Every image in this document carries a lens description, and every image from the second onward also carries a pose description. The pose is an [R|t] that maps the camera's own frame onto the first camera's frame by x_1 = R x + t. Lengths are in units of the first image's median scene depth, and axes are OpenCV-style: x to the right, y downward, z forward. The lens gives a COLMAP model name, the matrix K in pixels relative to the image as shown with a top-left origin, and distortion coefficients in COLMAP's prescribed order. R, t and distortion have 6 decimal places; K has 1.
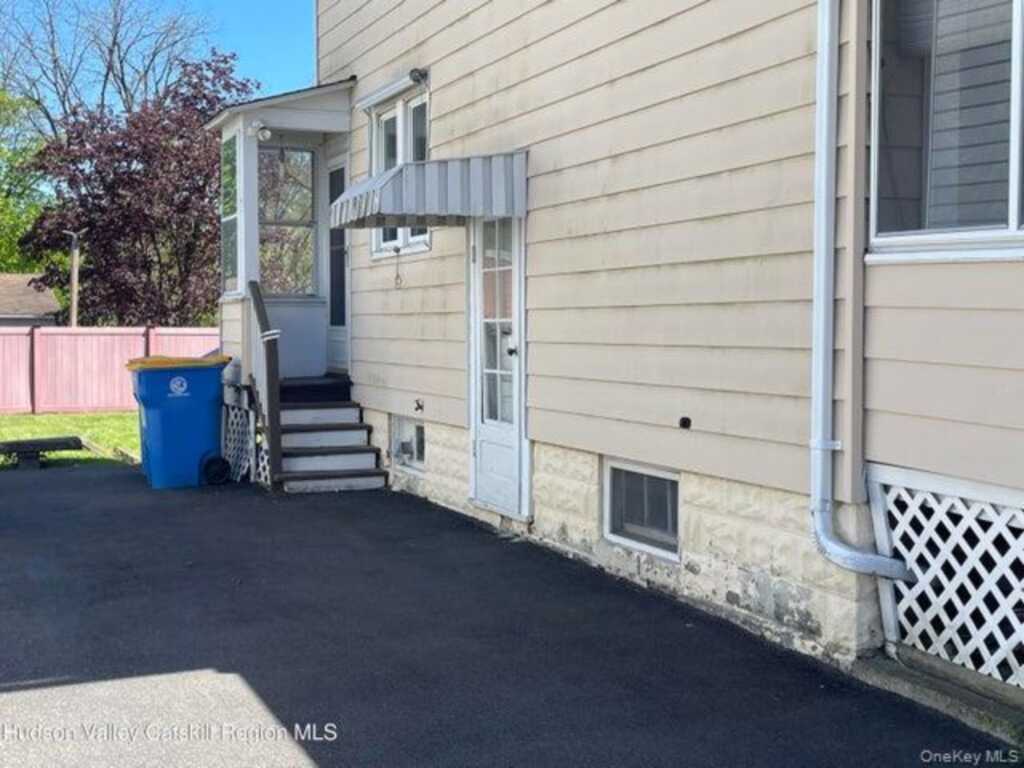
lens RADIAL K [[1340.7, 0, 509.4], [0, 1340.7, 380.6], [0, 0, 1]] dist [0.053741, 0.000000]
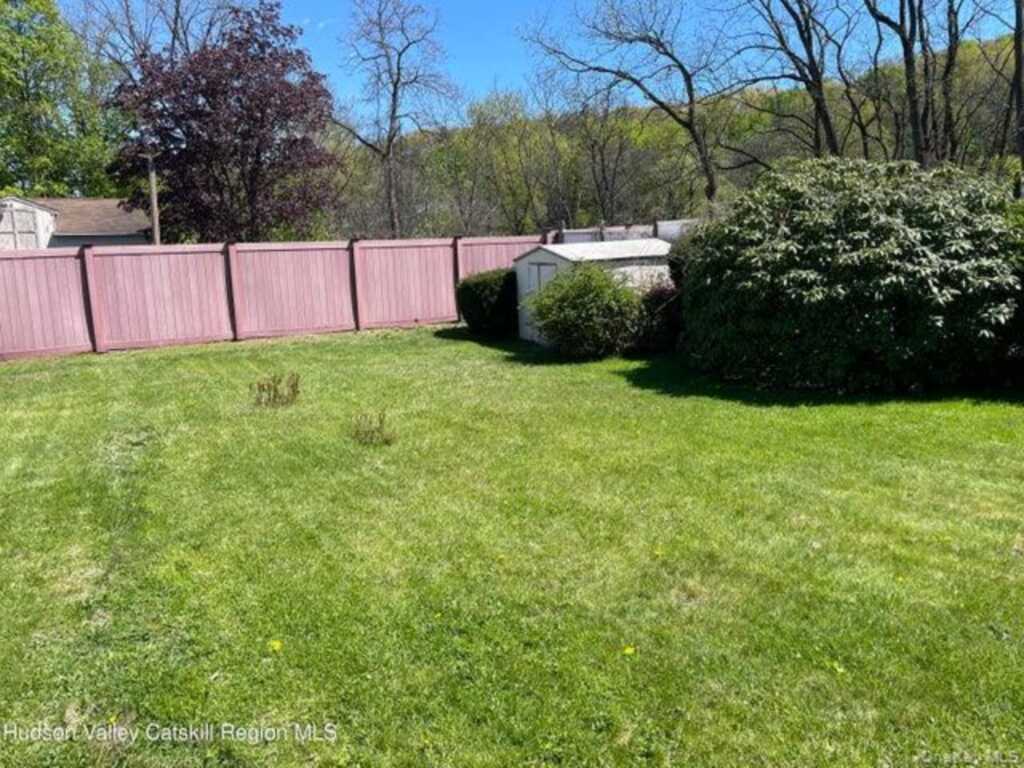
lens RADIAL K [[776.5, 0, 515.0], [0, 776.5, 379.0], [0, 0, 1]] dist [0.011340, 0.003215]
pose [[0.995395, -0.047245, 0.083403, -0.085856], [0.034364, 0.988146, 0.149625, -0.014167], [-0.089483, -0.146070, 0.985219, 0.316846]]
